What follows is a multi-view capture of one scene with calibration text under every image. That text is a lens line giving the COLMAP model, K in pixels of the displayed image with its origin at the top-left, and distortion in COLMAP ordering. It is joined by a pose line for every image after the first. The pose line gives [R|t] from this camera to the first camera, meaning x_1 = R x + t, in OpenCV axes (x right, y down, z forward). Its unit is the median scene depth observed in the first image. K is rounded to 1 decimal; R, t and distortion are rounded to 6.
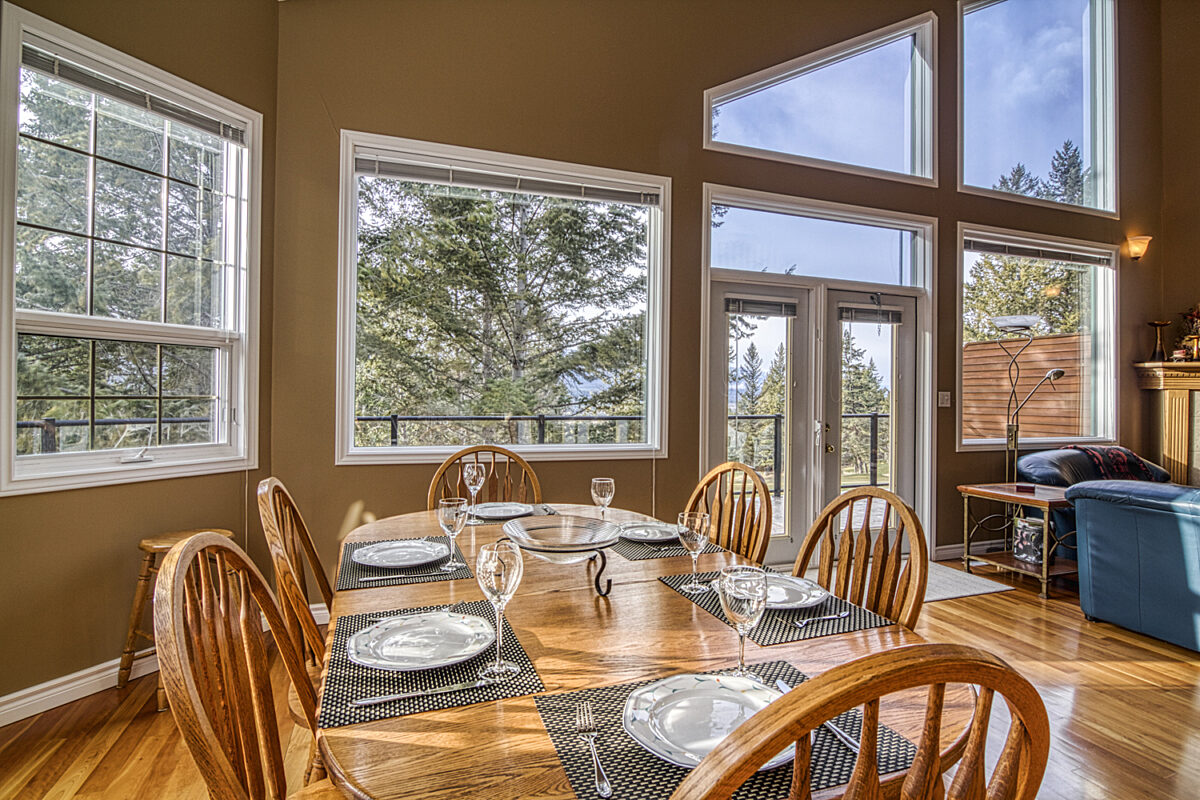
lens RADIAL K [[620.8, 0, 602.7], [0, 620.8, 400.3], [0, 0, 1]] dist [0.001410, -0.020127]
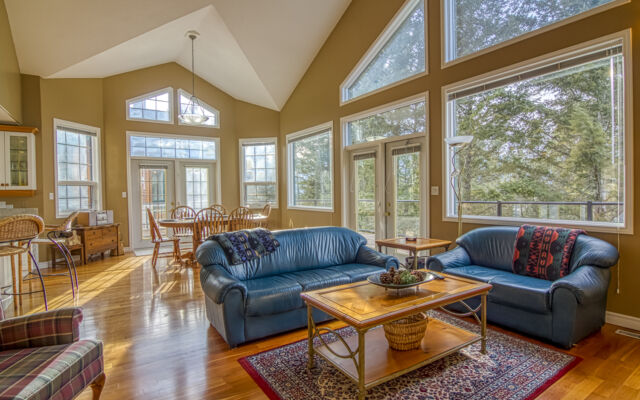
lens RADIAL K [[332.6, 0, 320.0], [0, 332.6, 200.0], [0, 0, 1]] dist [0.001416, -0.019070]
pose [[0.243017, 0.007167, -0.969996, 1.439579], [0.011136, 0.999886, 0.010178, 0.012419], [0.969958, -0.013276, 0.242909, 0.460590]]
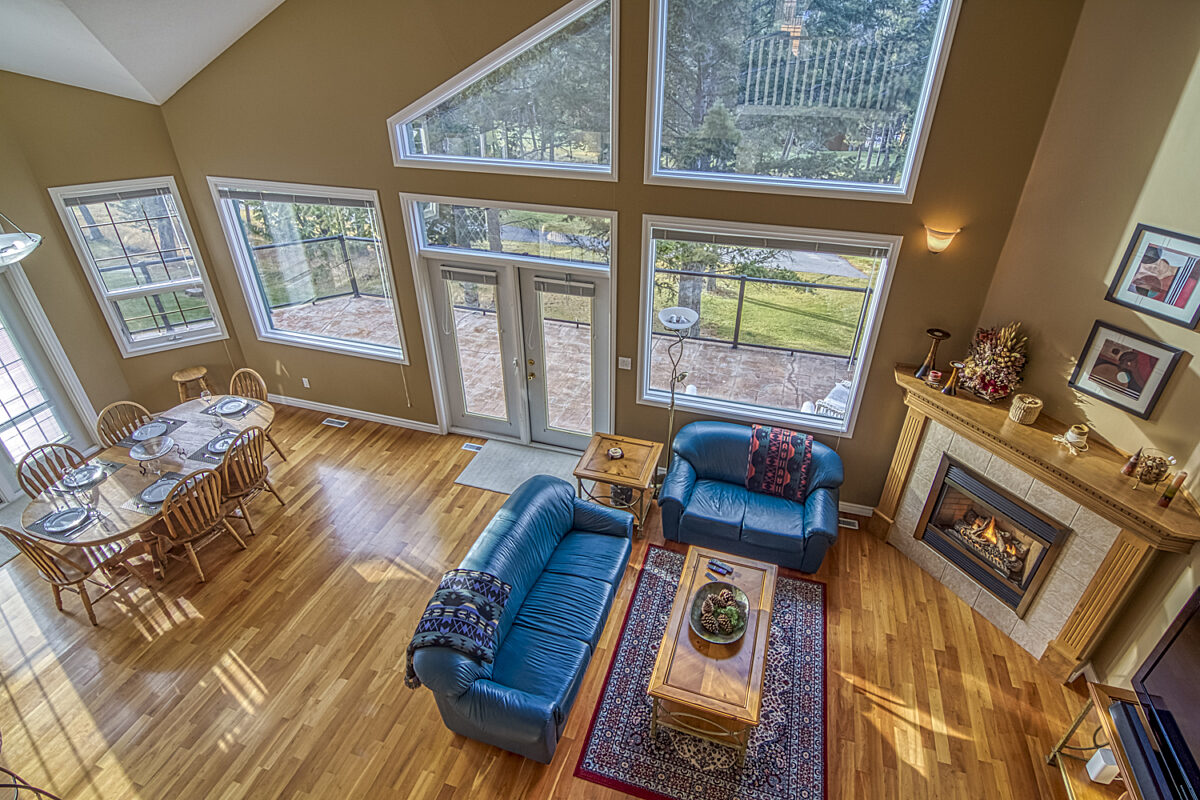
lens RADIAL K [[620.8, 0, 602.7], [0, 620.8, 400.3], [0, 0, 1]] dist [0.001410, -0.020127]
pose [[0.798644, 0.308209, -0.516890, 1.194843], [0.008567, 0.852991, 0.521855, -0.585575], [0.601743, -0.421204, 0.678596, 0.131047]]
